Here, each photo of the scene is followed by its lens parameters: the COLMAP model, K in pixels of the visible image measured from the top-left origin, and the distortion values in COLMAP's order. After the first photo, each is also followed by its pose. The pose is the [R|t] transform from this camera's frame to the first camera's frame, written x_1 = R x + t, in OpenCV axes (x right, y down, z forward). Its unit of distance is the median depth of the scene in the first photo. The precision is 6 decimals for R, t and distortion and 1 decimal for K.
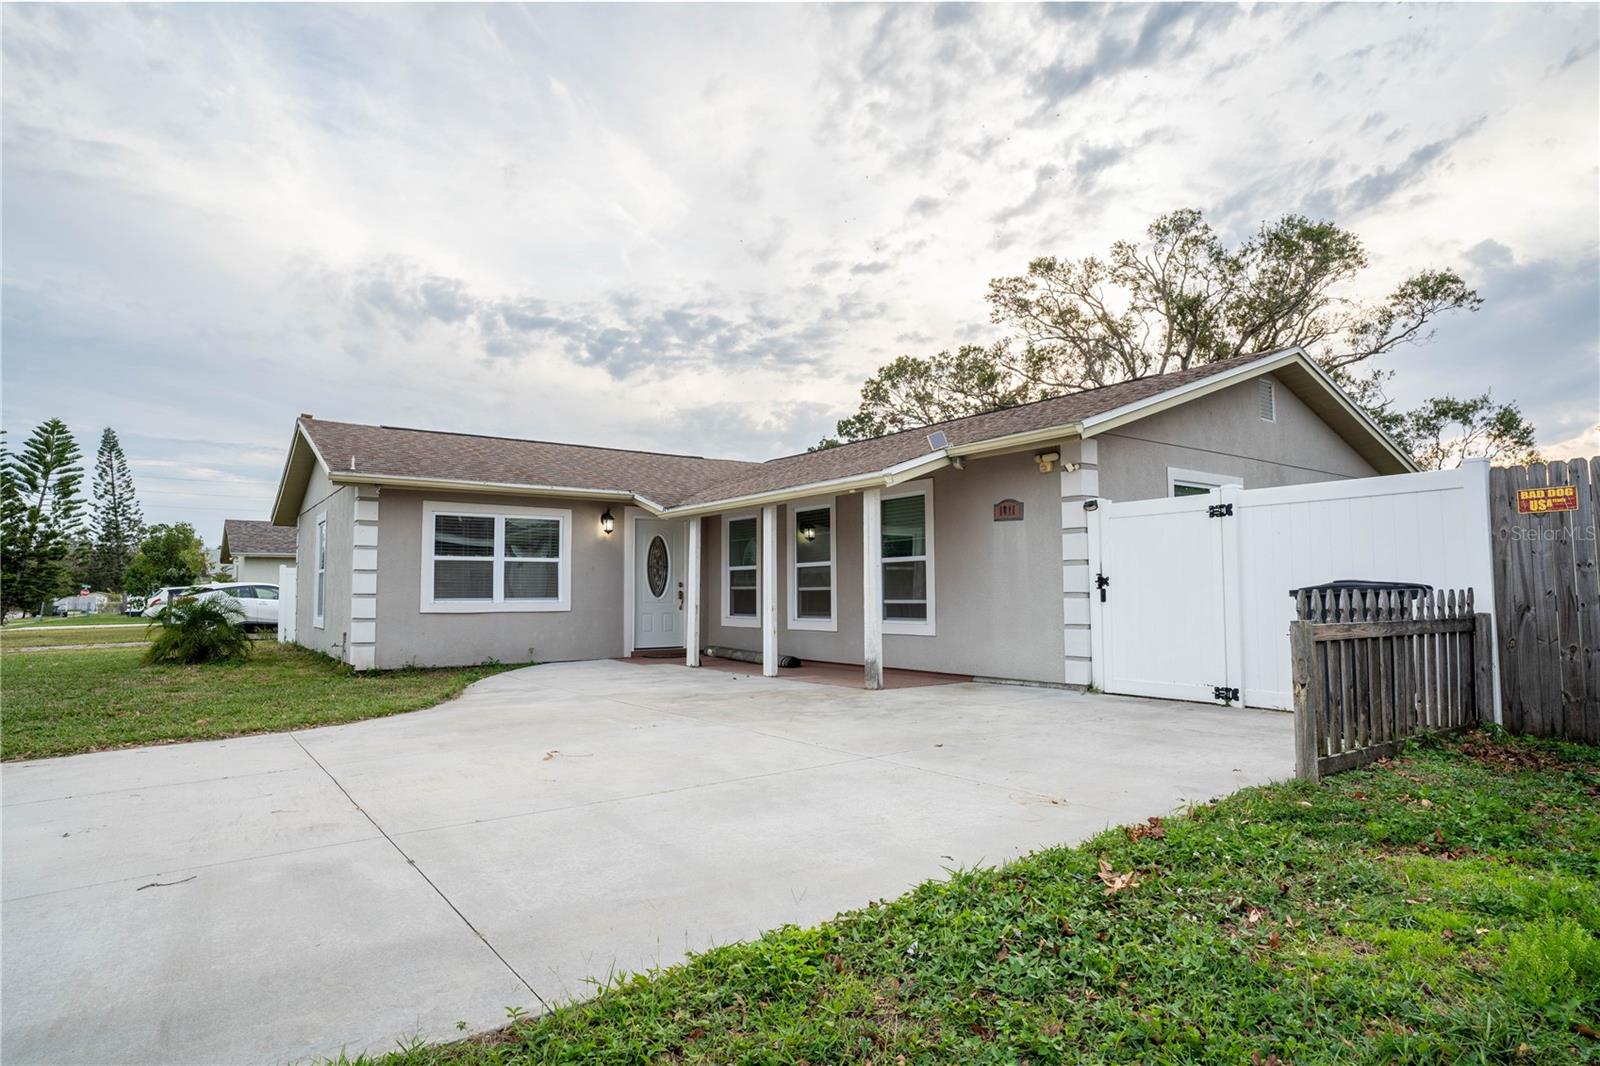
lens RADIAL K [[884.7, 0, 811.0], [0, 884.7, 534.9], [0, 0, 1]] dist [-0.052742, 0.042737]
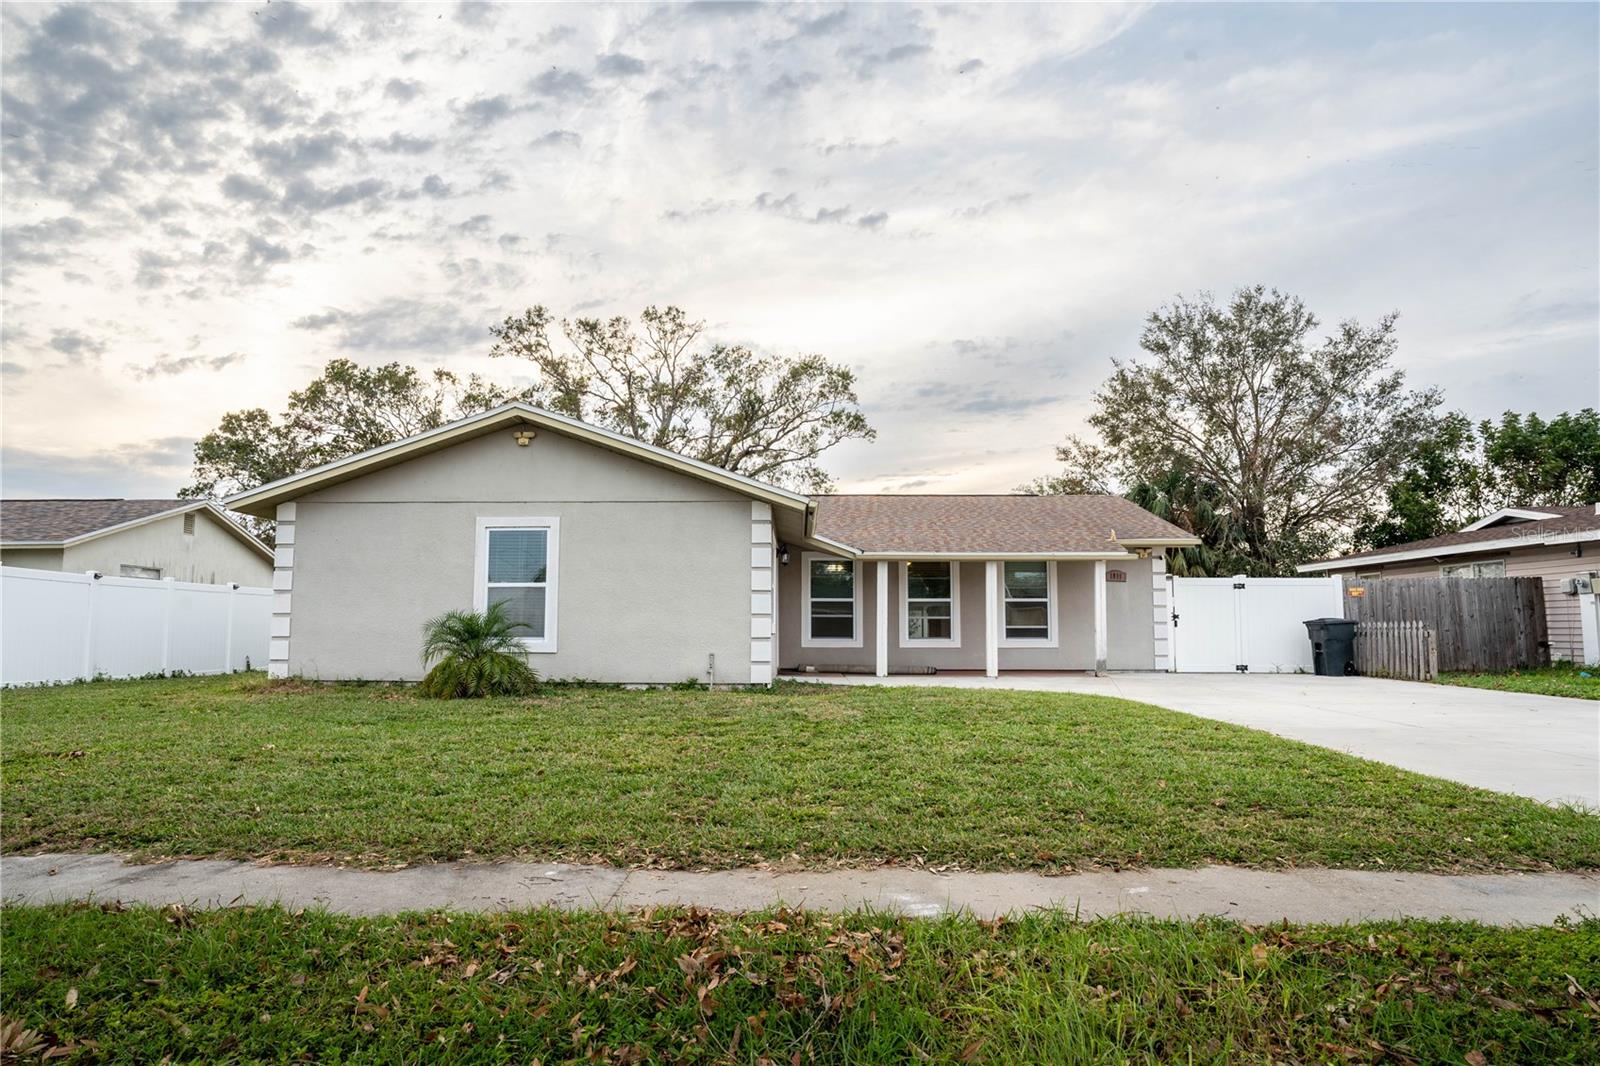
lens RADIAL K [[944.7, 0, 755.3], [0, 944.7, 532.9], [0, 0, 1]] dist [-0.025605, 0.000377]
pose [[0.614648, 0.090454, 0.783598, -1.243150], [-0.060349, 0.995884, -0.067622, 0.042261], [-0.786490, -0.005726, 0.617577, 0.281710]]
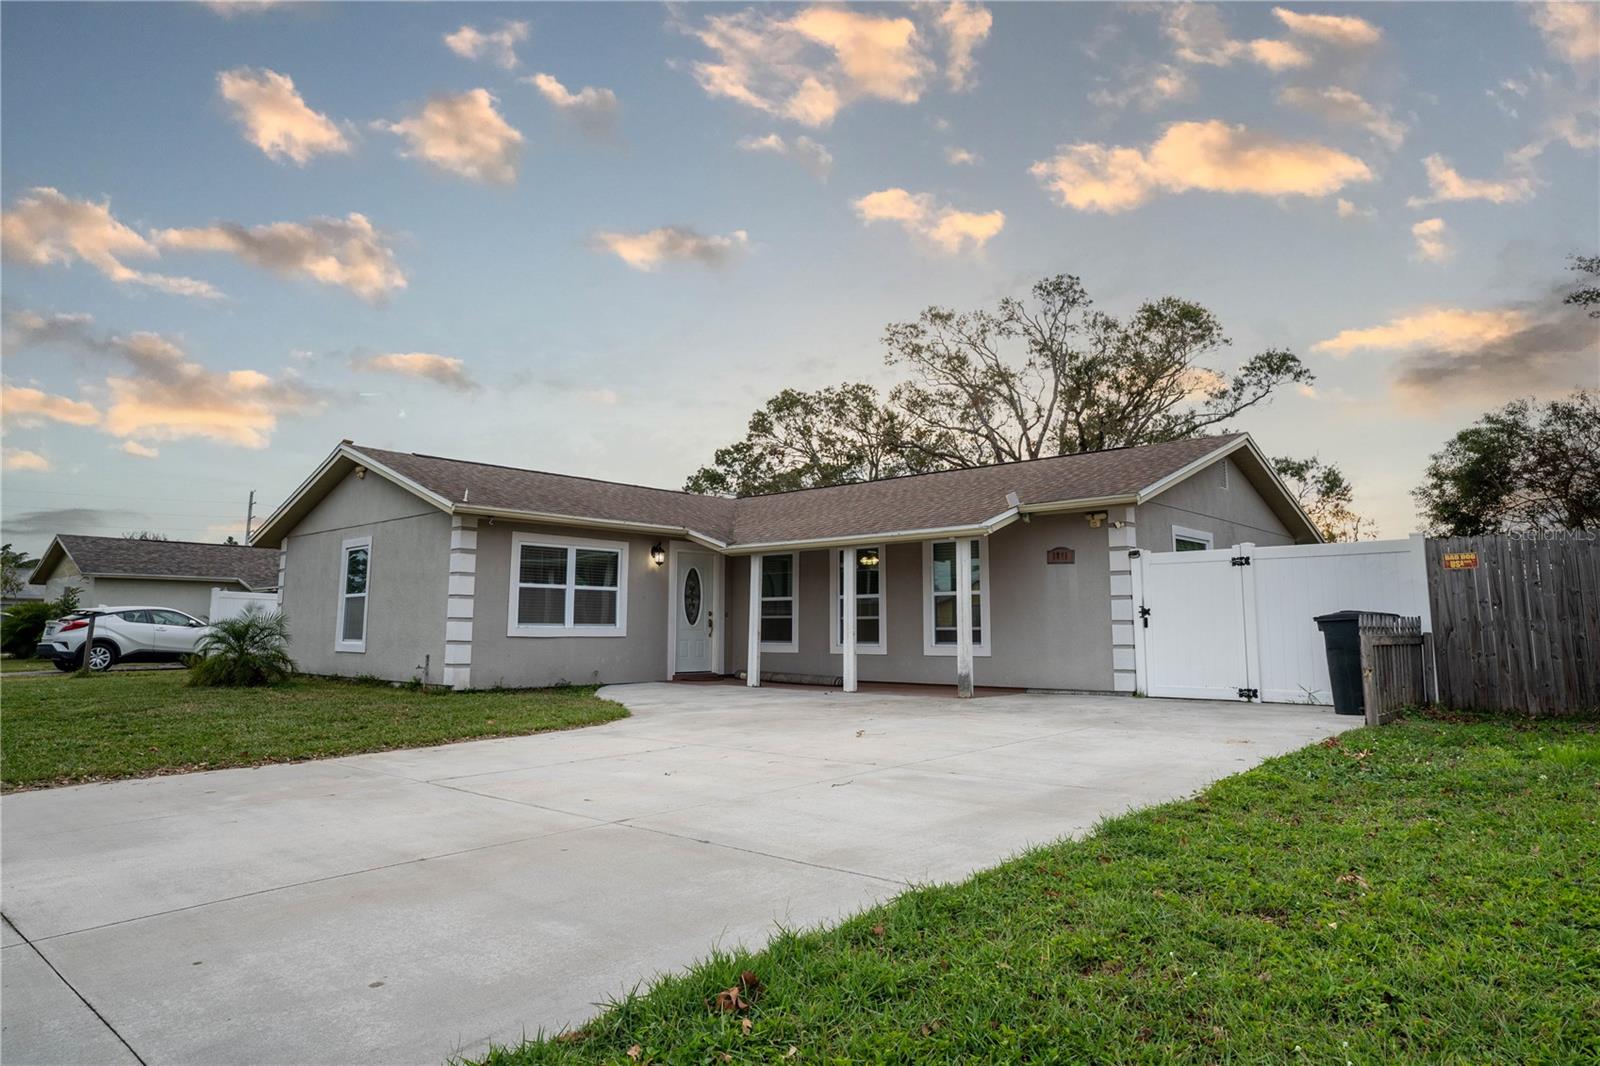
lens RADIAL K [[962.1, 0, 800.7], [0, 962.1, 484.3], [0, 0, 1]] dist [-0.059072, 0.047652]
pose [[0.980311, 0.037169, 0.193932, -0.298570], [-0.020668, 0.996044, -0.086424, -0.002444], [-0.196377, 0.080714, 0.977201, -0.205816]]
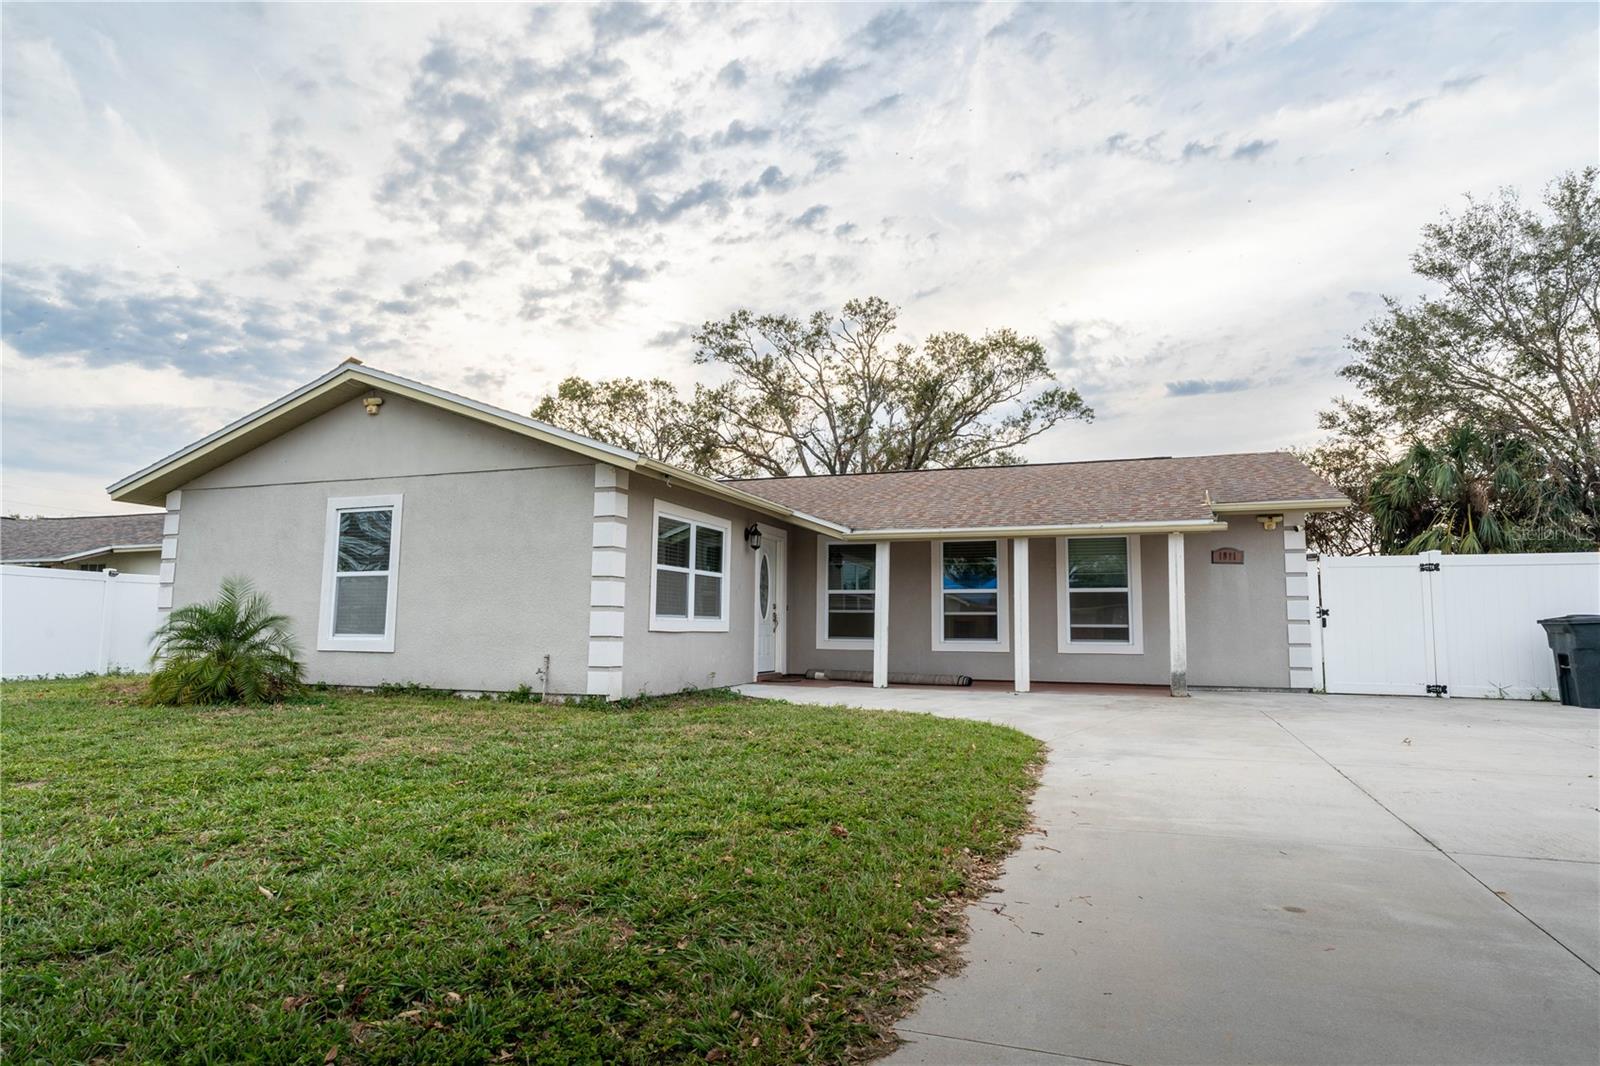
lens RADIAL K [[896.5, 0, 800.0], [0, 896.5, 533.0], [0, 0, 1]] dist [0.003899, 0.002265]
pose [[0.827742, 0.075203, 0.556047, -0.740213], [-0.052498, 0.997011, -0.056691, 0.033152], [-0.558648, 0.017734, 0.829215, 0.183325]]
